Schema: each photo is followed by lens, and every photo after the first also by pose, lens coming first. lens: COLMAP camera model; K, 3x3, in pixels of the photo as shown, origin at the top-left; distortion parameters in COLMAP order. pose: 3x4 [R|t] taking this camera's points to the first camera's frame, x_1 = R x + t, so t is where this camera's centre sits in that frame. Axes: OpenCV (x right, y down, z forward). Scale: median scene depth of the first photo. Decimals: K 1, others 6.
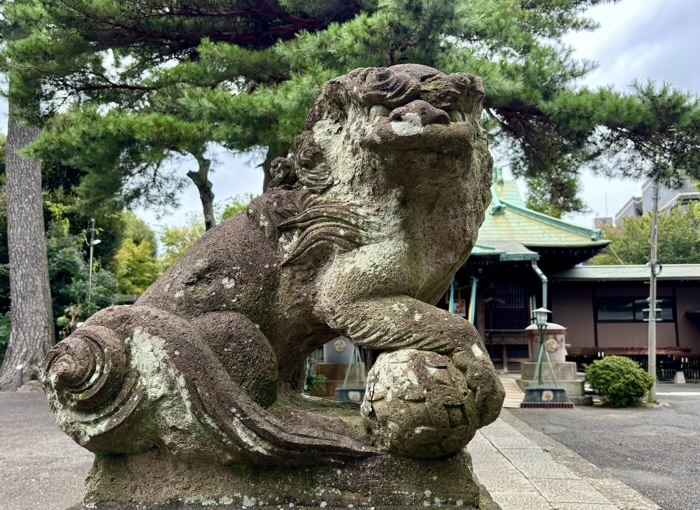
lens RADIAL K [[601.5, 0, 384.8], [0, 601.5, 262.5], [0, 0, 1]] dist [0.013531, -0.001814]
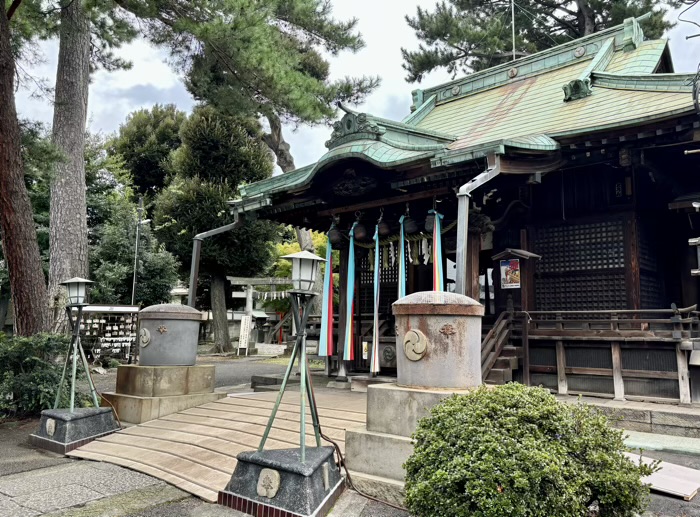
lens RADIAL K [[574.7, 0, 378.9], [0, 574.7, 240.8], [0, 0, 1]] dist [0.036058, -0.041536]
pose [[0.806733, -0.080153, -0.585455, 0.478659], [0.069392, 0.996753, -0.040844, 0.081129], [0.586828, -0.007676, 0.809675, 0.663313]]
